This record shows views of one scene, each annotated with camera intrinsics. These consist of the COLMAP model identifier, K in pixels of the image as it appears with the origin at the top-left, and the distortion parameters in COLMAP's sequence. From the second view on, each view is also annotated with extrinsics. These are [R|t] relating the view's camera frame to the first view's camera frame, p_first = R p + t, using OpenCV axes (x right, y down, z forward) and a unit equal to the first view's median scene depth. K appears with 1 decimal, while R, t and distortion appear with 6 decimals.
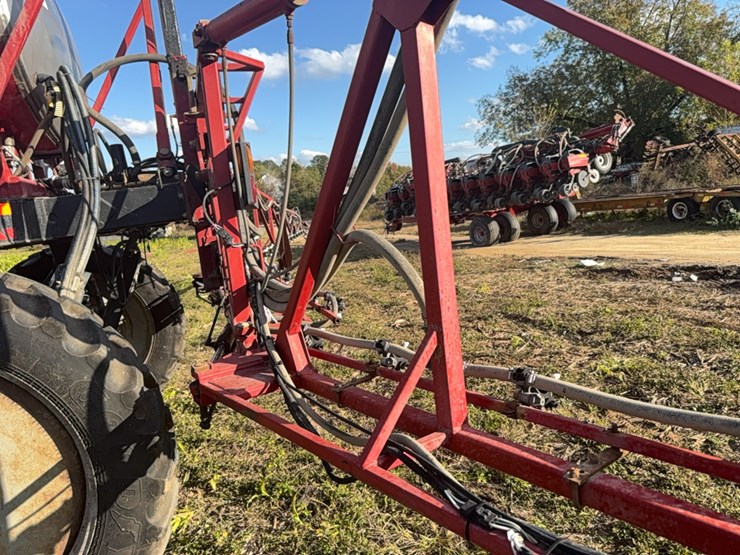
lens RADIAL K [[526.8, 0, 370.7], [0, 526.8, 280.5], [0, 0, 1]] dist [0.089039, -0.120622]
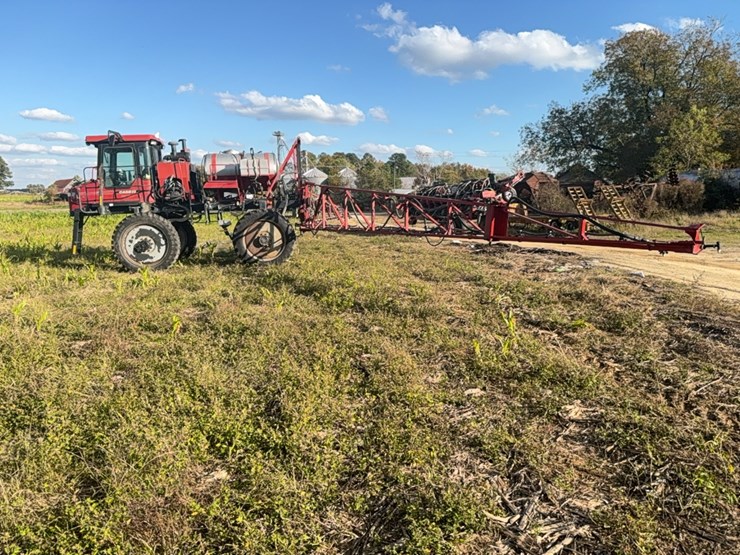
lens RADIAL K [[526.8, 0, 370.7], [0, 526.8, 280.5], [0, 0, 1]] dist [0.089039, -0.120622]
pose [[0.984553, 0.119036, -0.128394, 0.063032], [-0.117873, 0.992889, 0.016643, 0.024624], [0.129463, -0.001252, 0.991584, -0.232250]]
